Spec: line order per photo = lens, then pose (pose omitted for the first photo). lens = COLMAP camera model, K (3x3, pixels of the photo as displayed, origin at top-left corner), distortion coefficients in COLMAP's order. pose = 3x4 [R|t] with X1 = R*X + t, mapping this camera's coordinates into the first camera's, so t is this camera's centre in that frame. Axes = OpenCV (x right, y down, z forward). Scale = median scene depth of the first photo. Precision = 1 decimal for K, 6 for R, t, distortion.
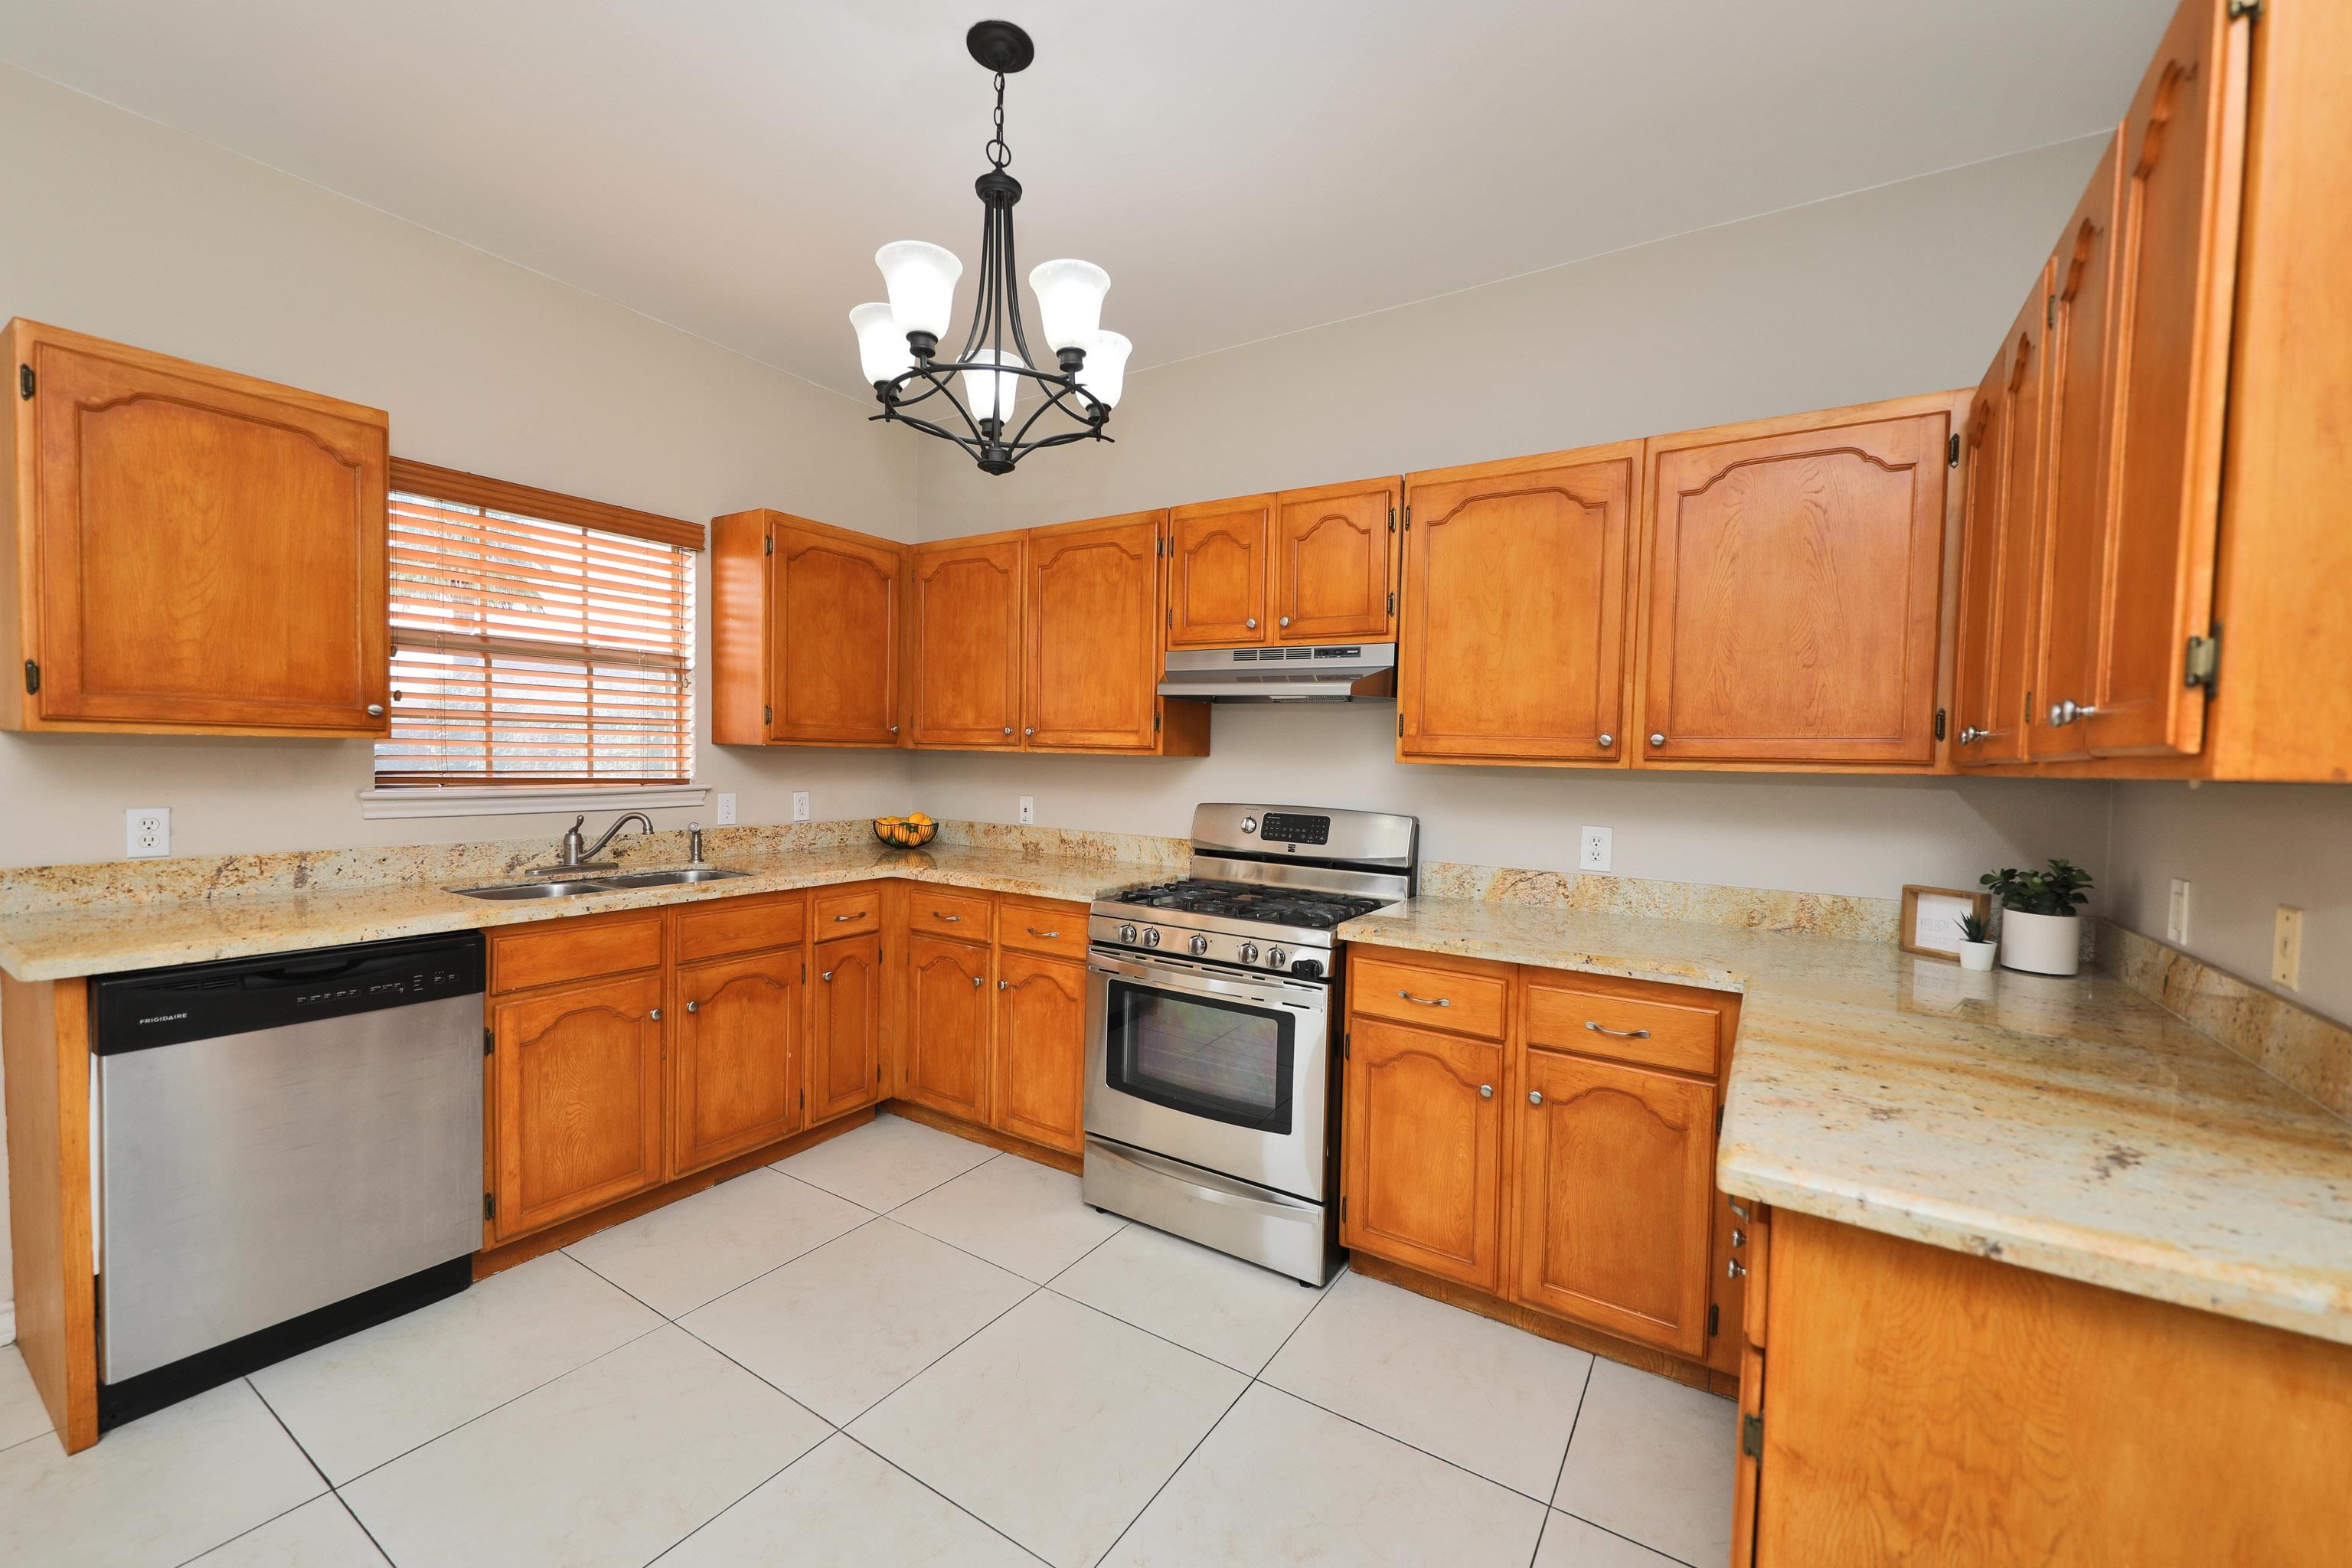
lens RADIAL K [[933.9, 0, 1176.0], [0, 933.9, 784.0], [0, 0, 1]] dist [0.015354, -0.005450]
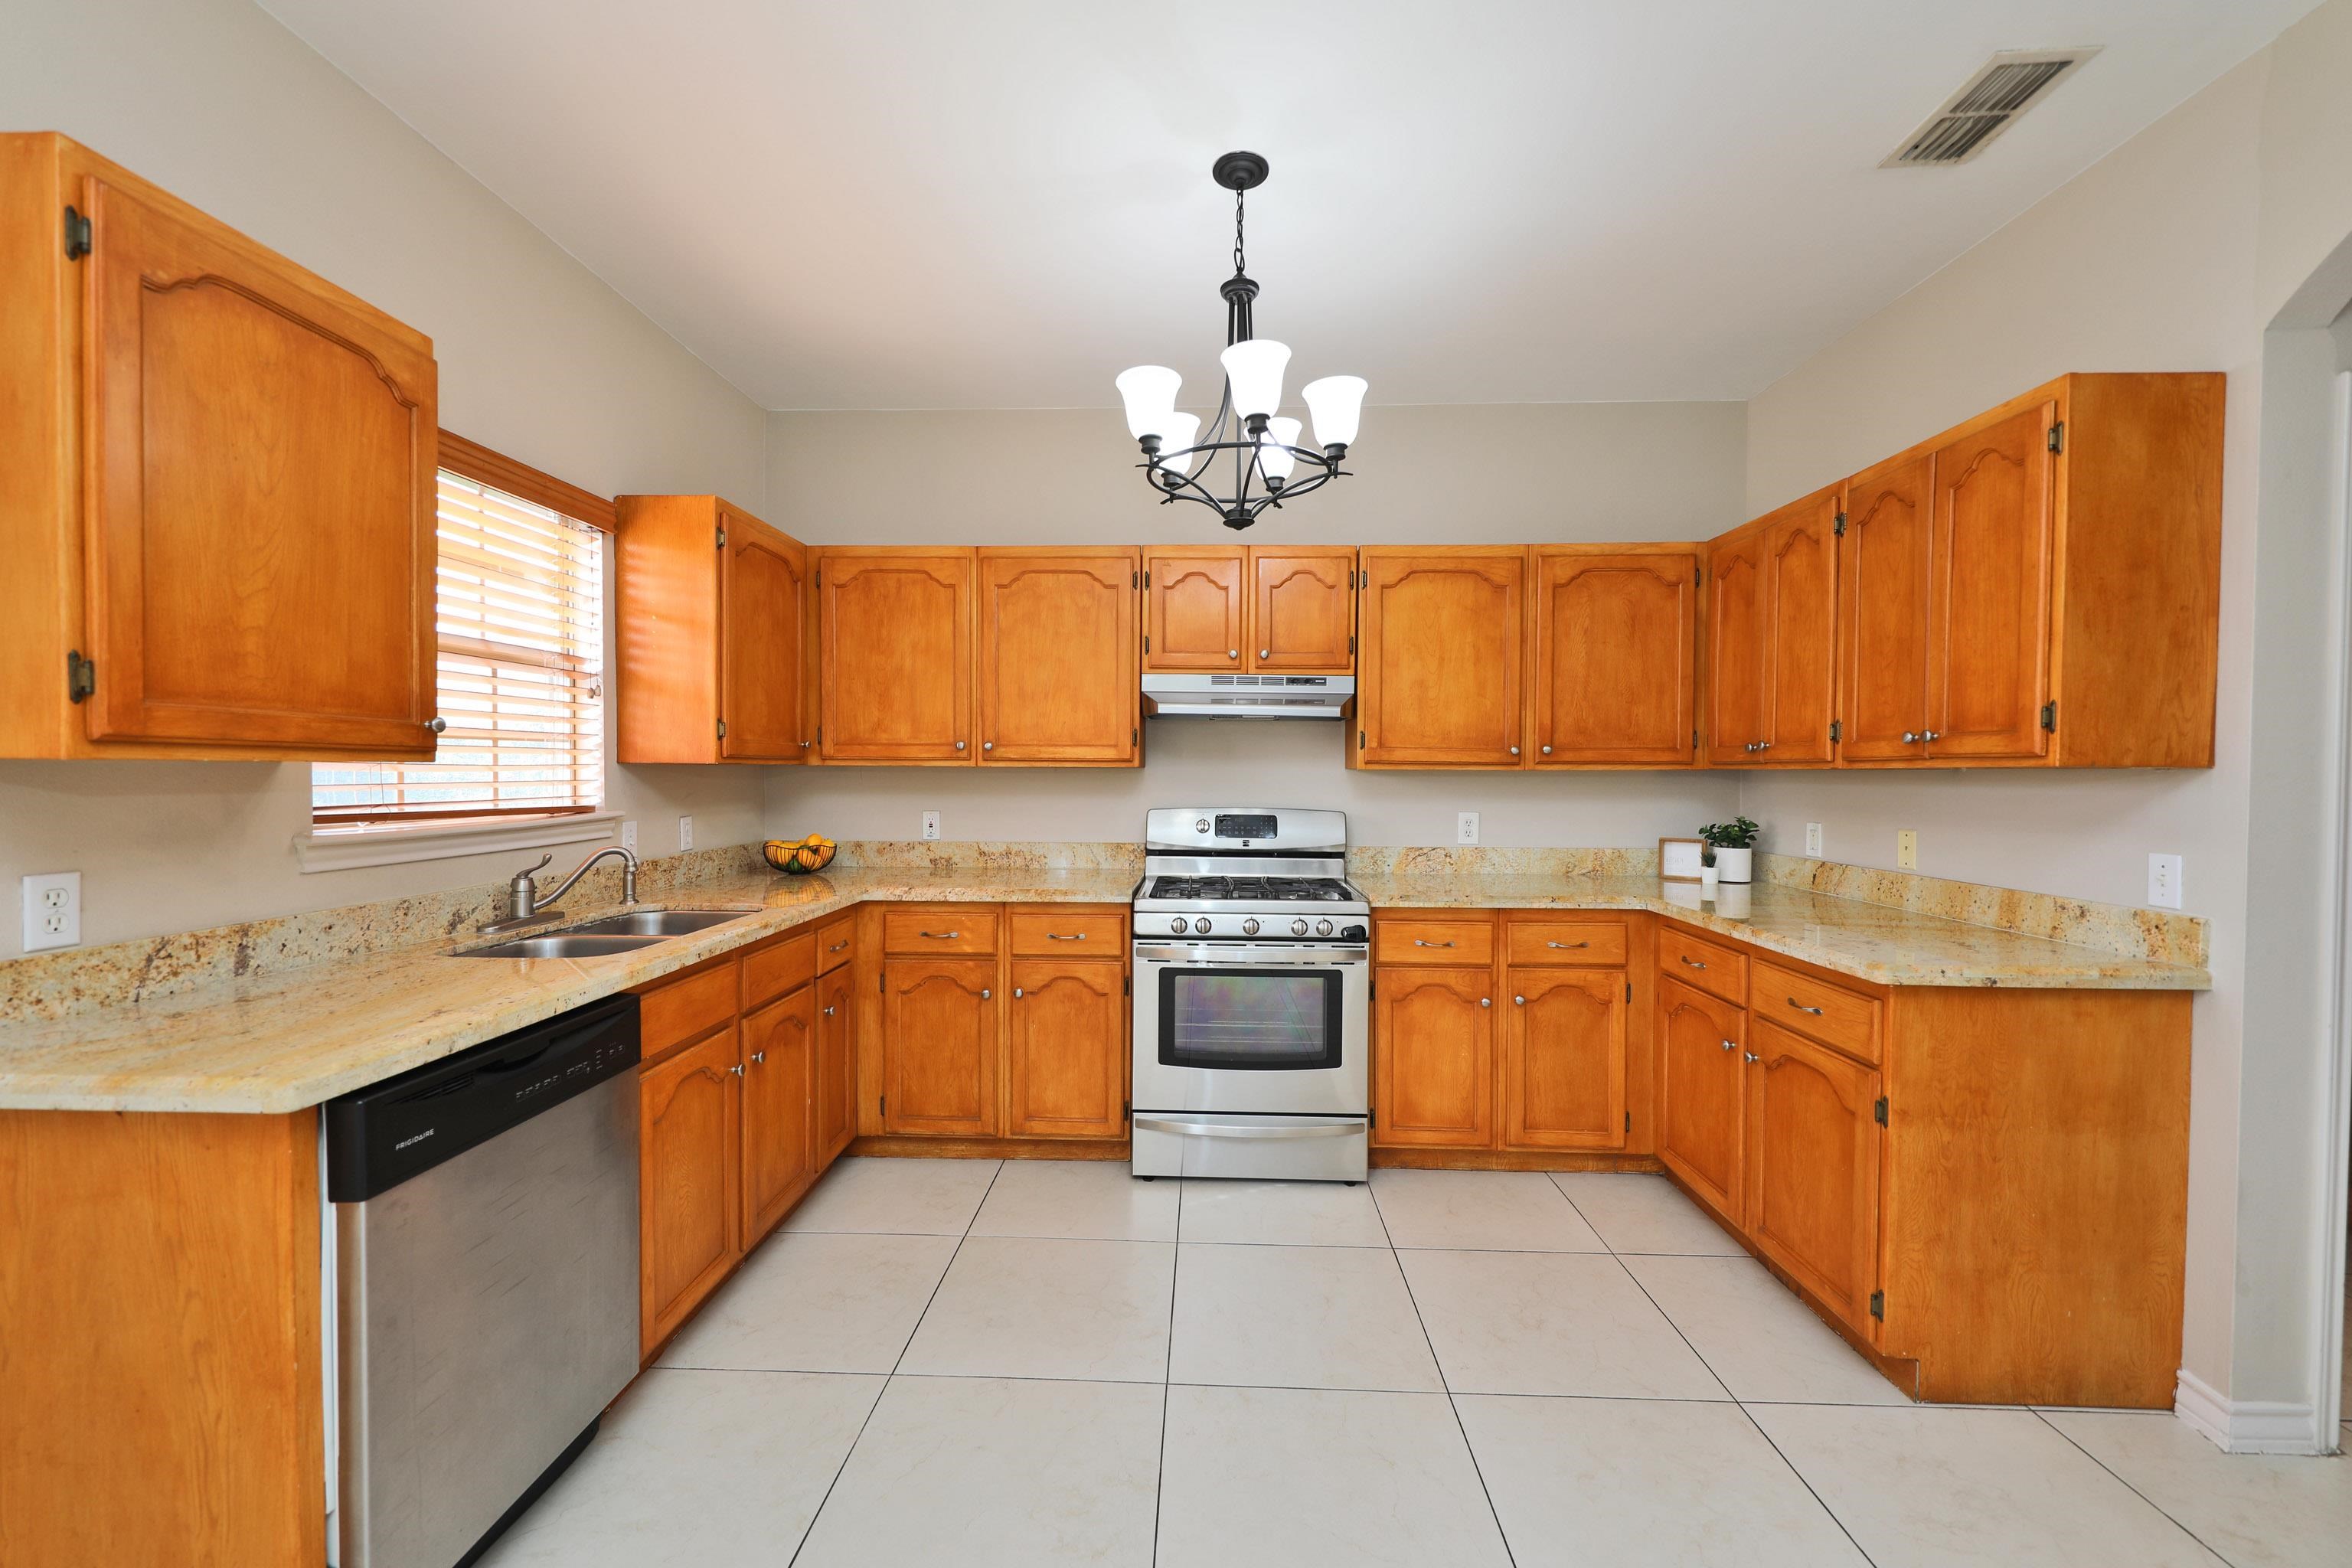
lens RADIAL K [[933.9, 0, 1176.0], [0, 933.9, 784.0], [0, 0, 1]] dist [0.015354, -0.005450]
pose [[0.858430, -0.027088, 0.512216, -0.671280], [0.031962, 0.999489, -0.000710, -0.010077], [-0.511935, 0.016981, 0.858857, 0.029354]]
